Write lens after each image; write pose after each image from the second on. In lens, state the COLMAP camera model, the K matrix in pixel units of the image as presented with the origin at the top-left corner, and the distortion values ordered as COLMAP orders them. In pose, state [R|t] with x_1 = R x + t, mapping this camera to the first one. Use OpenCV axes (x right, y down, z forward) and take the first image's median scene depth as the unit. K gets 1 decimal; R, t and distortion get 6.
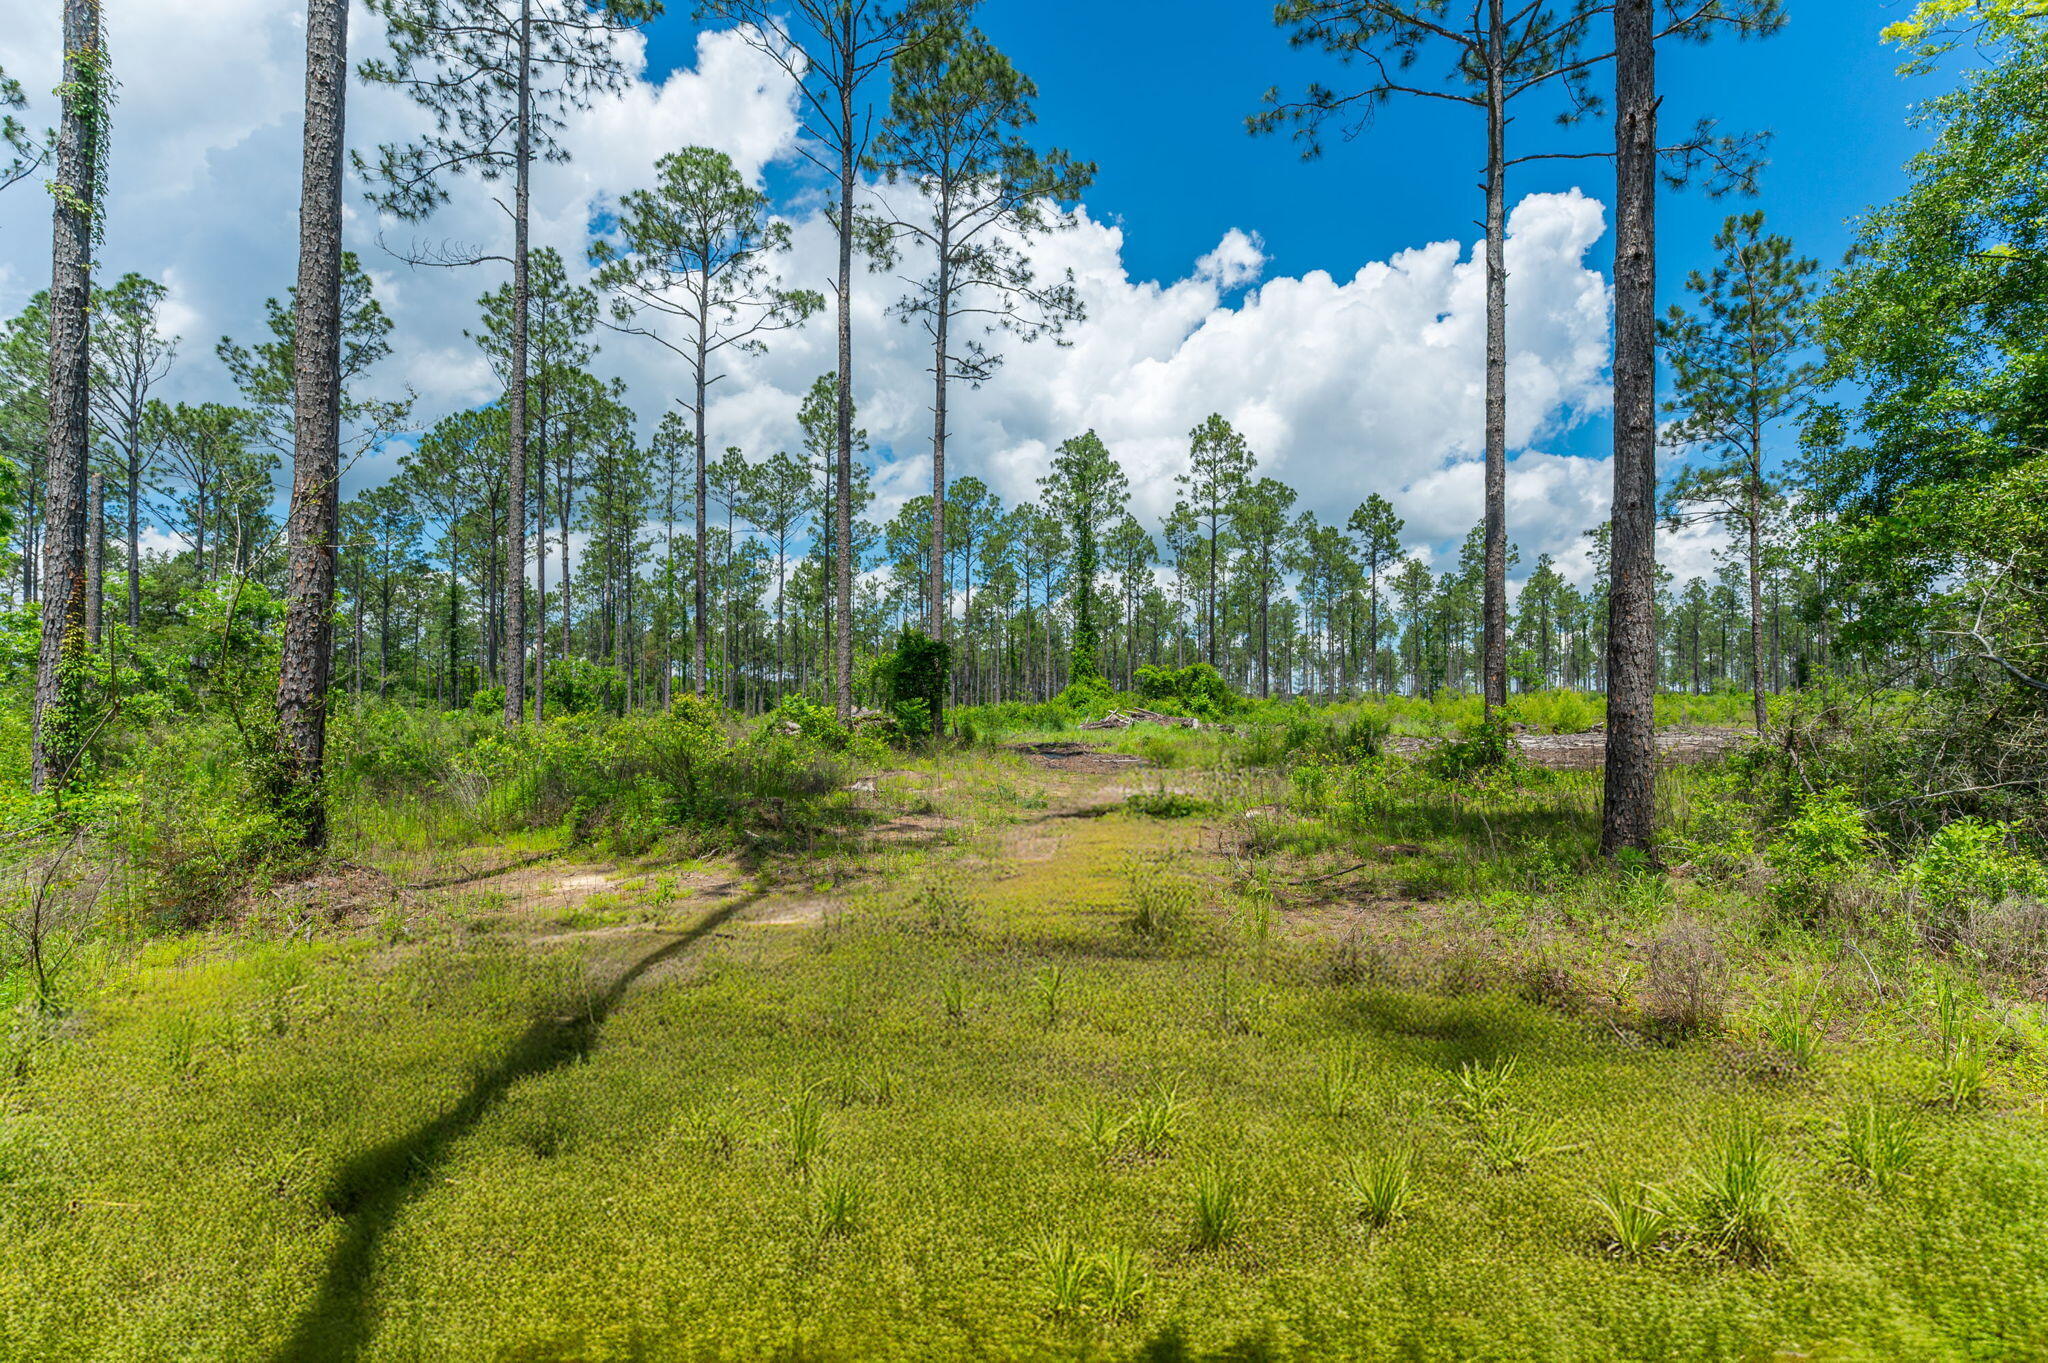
lens RADIAL K [[947.5, 0, 1024.0], [0, 947.5, 681.5], [0, 0, 1]] dist [-0.000634, -0.000270]
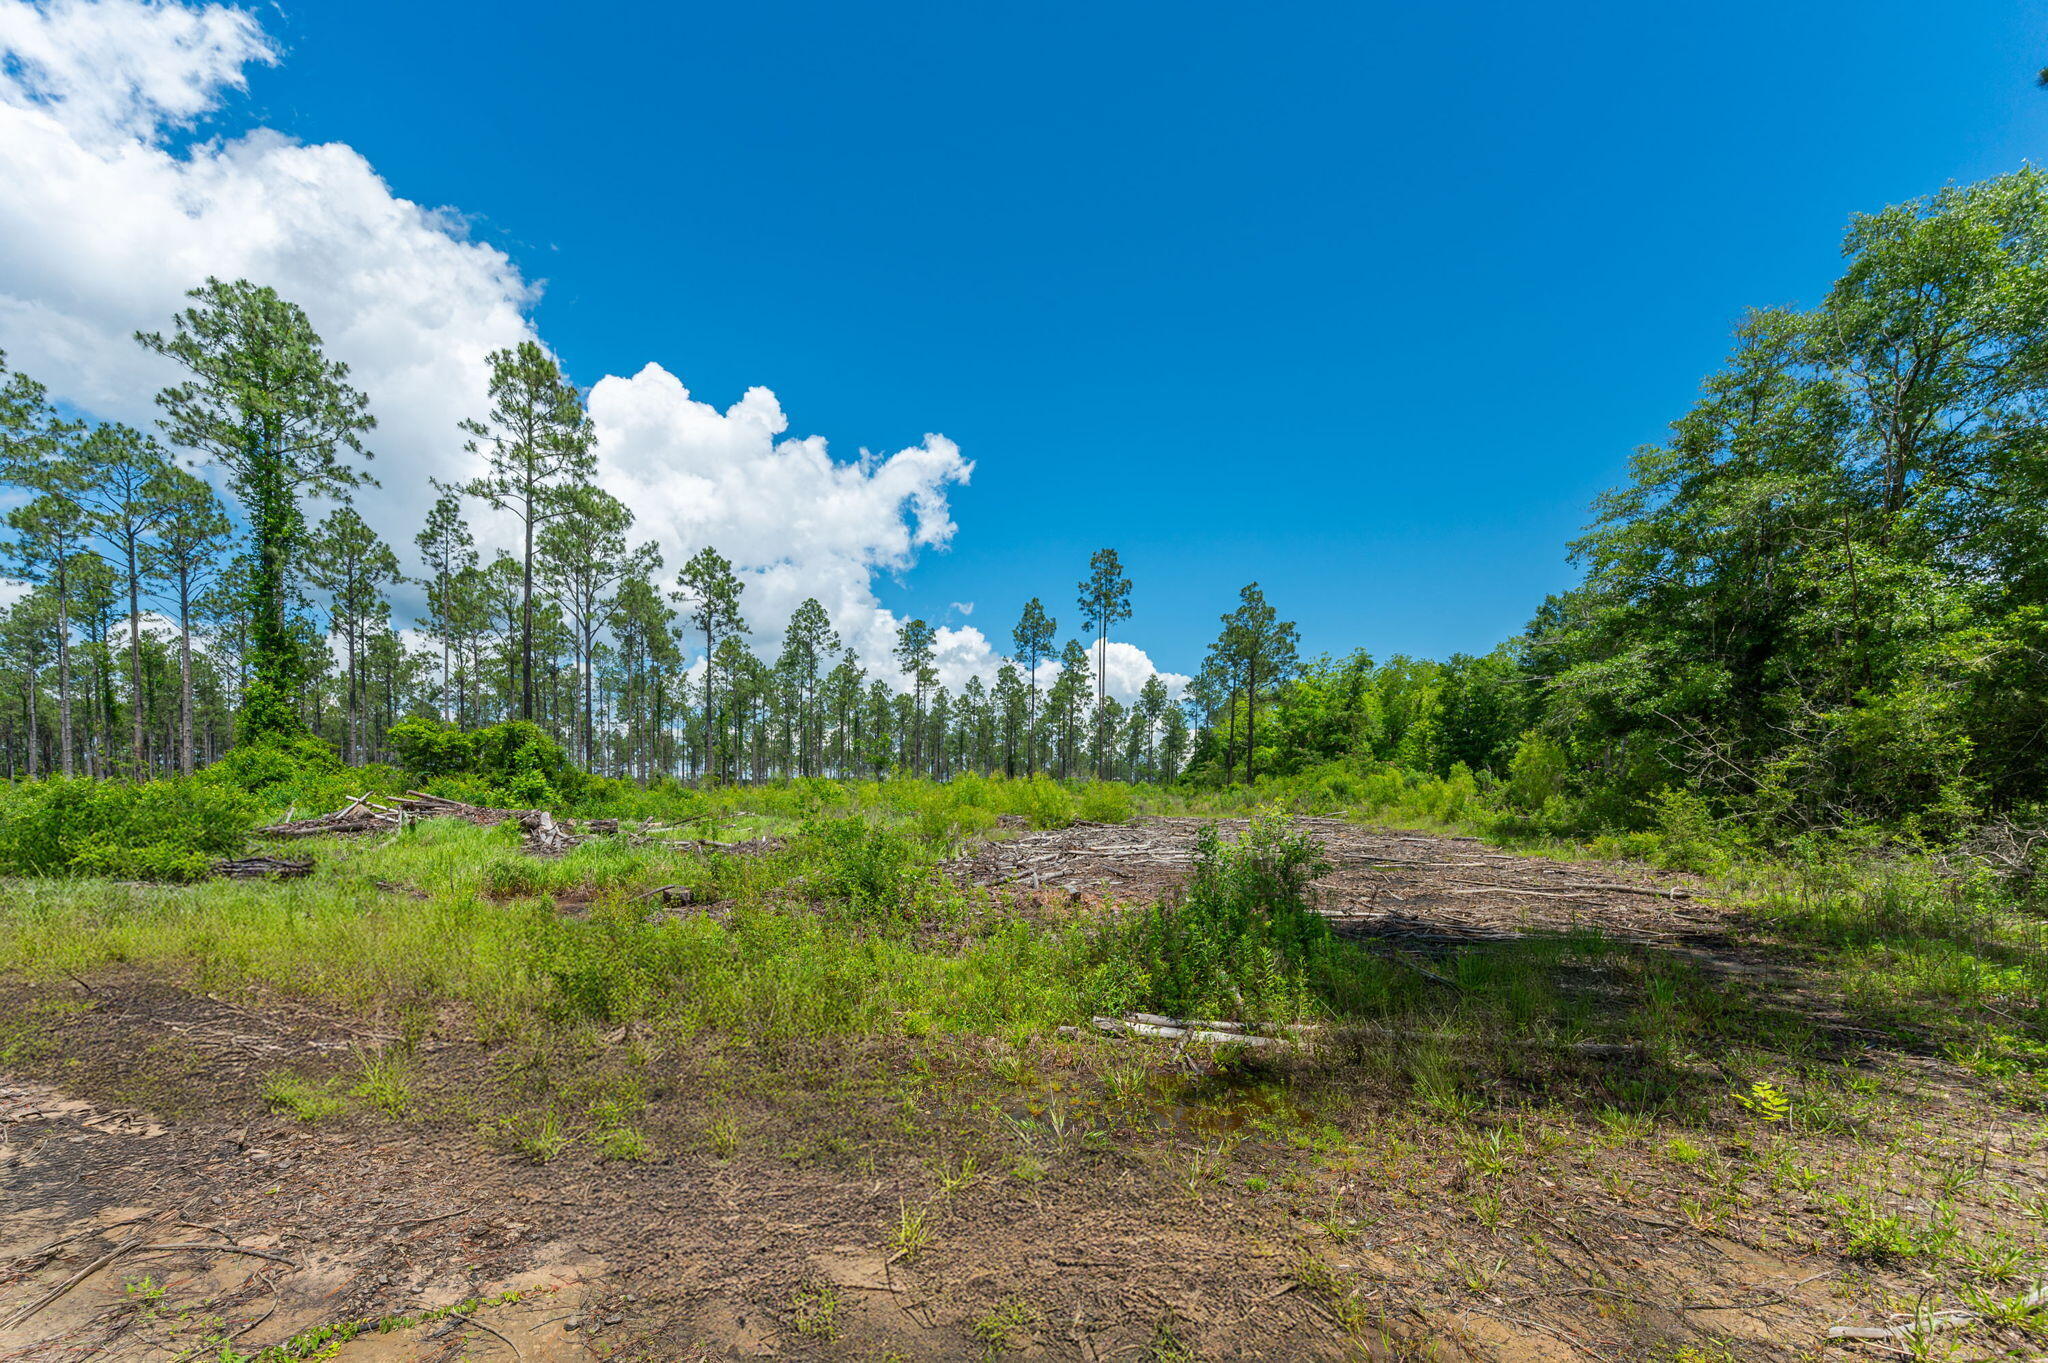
lens RADIAL K [[864.4, 0, 1048.2], [0, 864.4, 833.2], [0, 0, 1]] dist [0.000508, 0.000600]
pose [[0.695622, -0.023850, 0.718012, 0.013668], [-0.030596, 0.997558, 0.062778, 0.007128], [-0.717756, -0.065638, 0.693194, 0.311687]]
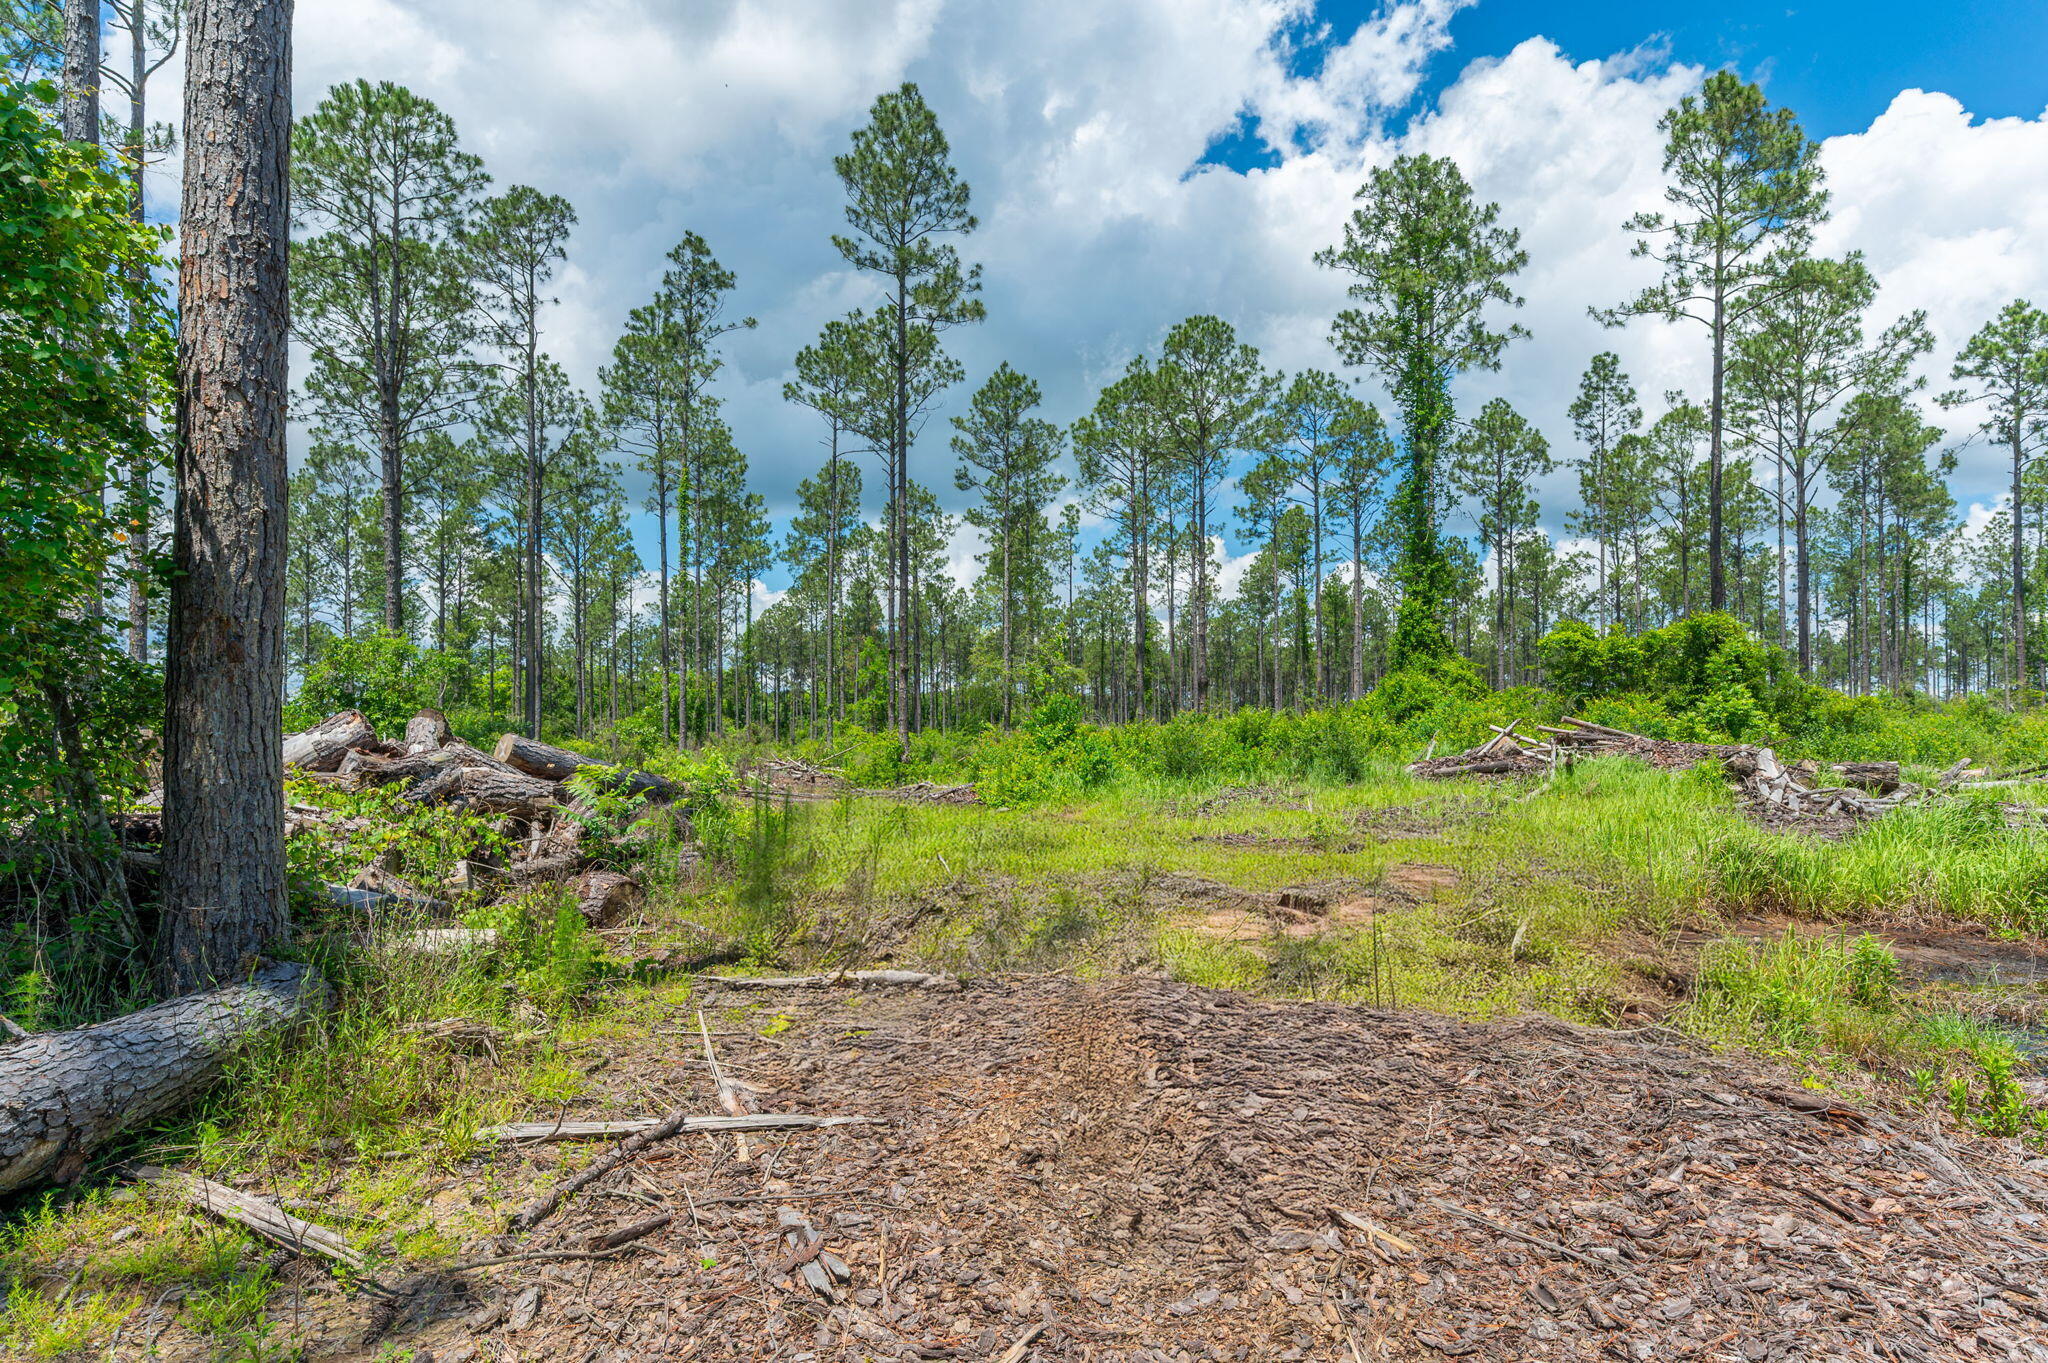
lens RADIAL K [[1120.0, 0, 1012.2], [0, 1120.0, 710.3], [0, 0, 1]] dist [0.000462, -0.001191]
pose [[0.959210, -0.010428, -0.282503, 0.024321], [0.014692, 0.999808, 0.012981, 0.011501], [0.282313, -0.016602, 0.959179, 0.389127]]
